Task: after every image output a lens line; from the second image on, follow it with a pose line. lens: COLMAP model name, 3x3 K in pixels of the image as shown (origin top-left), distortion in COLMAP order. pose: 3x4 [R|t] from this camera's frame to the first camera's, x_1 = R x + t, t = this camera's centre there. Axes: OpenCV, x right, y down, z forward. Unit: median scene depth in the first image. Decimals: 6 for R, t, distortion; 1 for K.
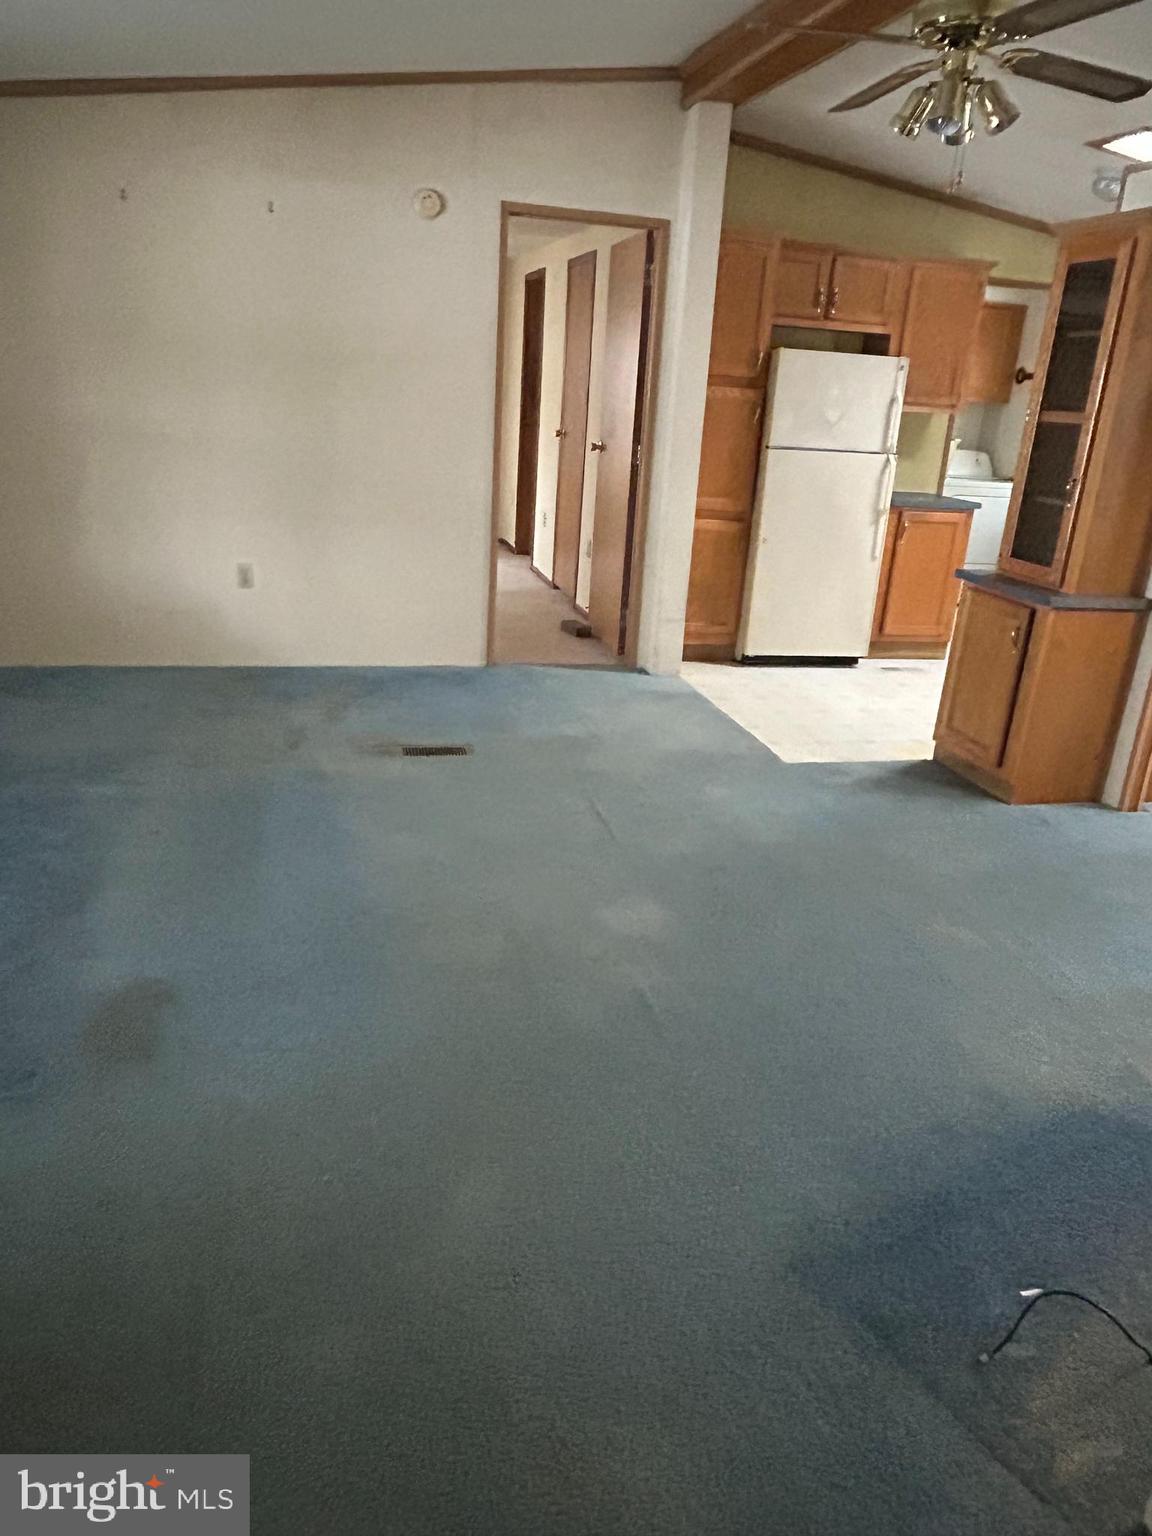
lens RADIAL K [[1080.8, 0, 576.0], [0, 1080.8, 768.0], [0, 0, 1]] dist [0.018051, -0.056397]
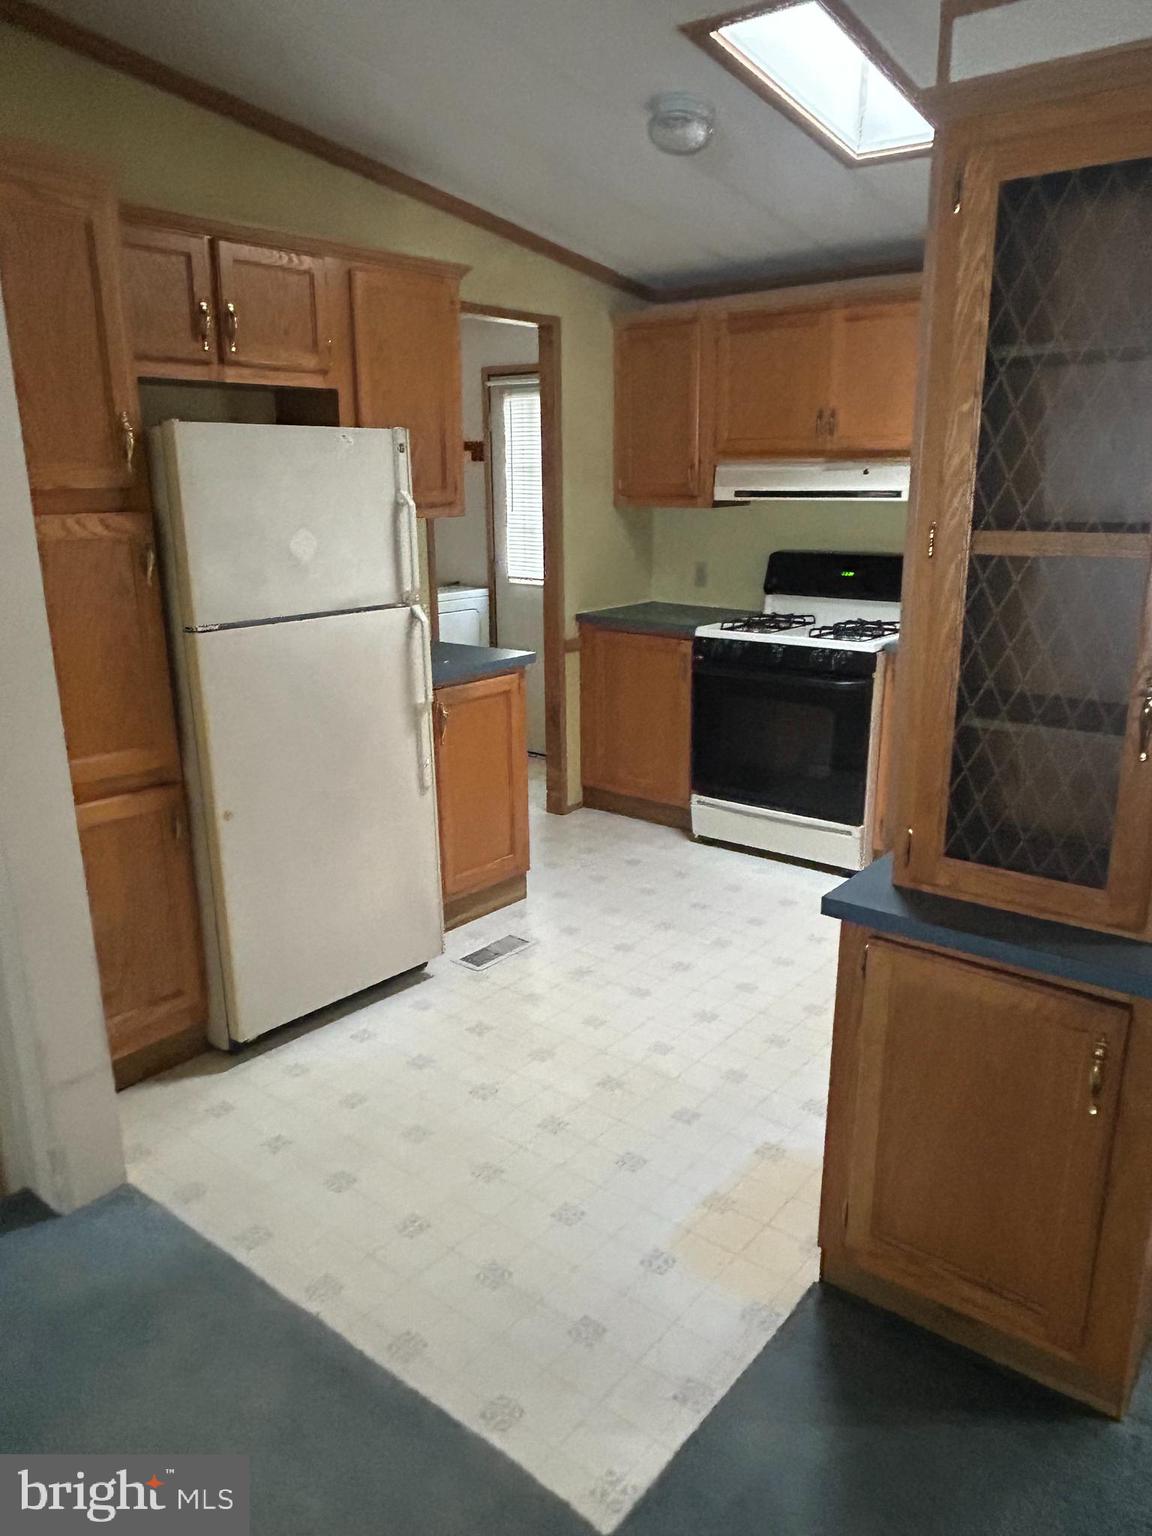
lens RADIAL K [[1080.8, 0, 576.0], [0, 1080.8, 768.0], [0, 0, 1]] dist [0.018051, -0.056397]
pose [[0.792737, -0.225072, 0.566490, 0.030801], [0.258008, 0.965876, 0.022699, -0.202414], [-0.552268, 0.128164, 0.823756, 0.521600]]
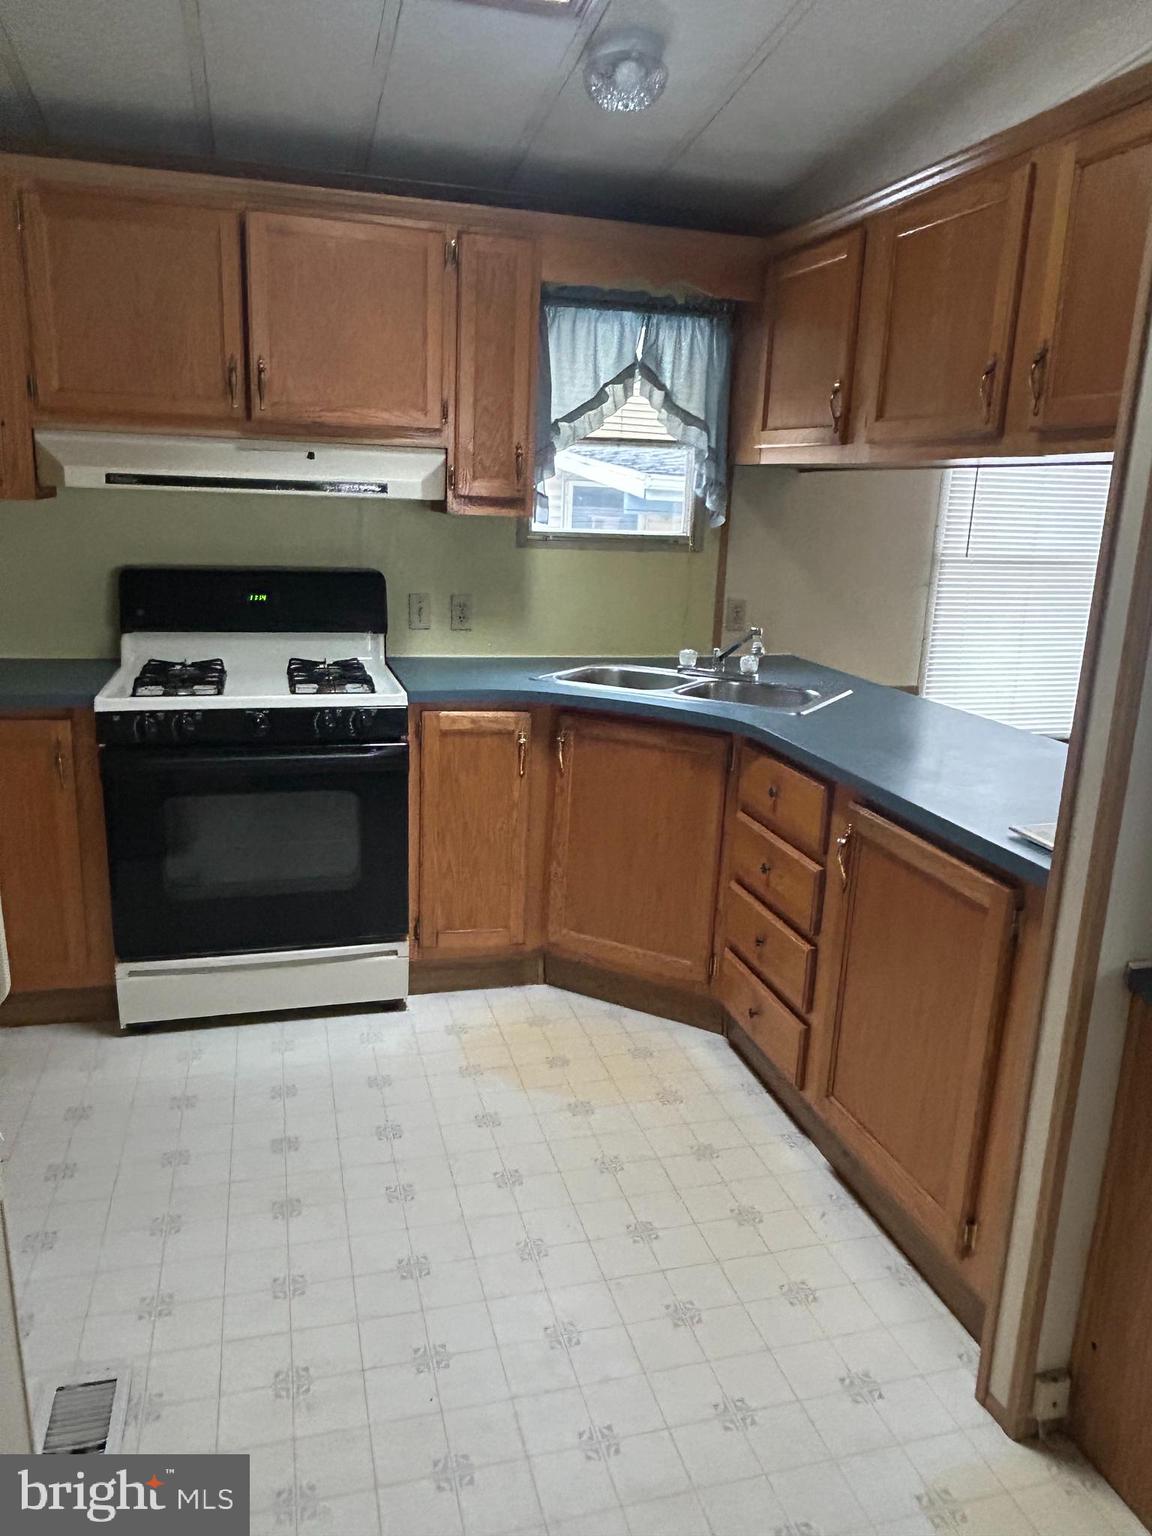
lens RADIAL K [[1080.8, 0, 576.0], [0, 1080.8, 768.0], [0, 0, 1]] dist [0.018051, -0.056397]
pose [[-0.021598, -0.309178, 0.950759, 0.064751], [0.300335, 0.905050, 0.301136, -0.254311], [-0.953589, 0.292051, 0.073310, 0.690586]]
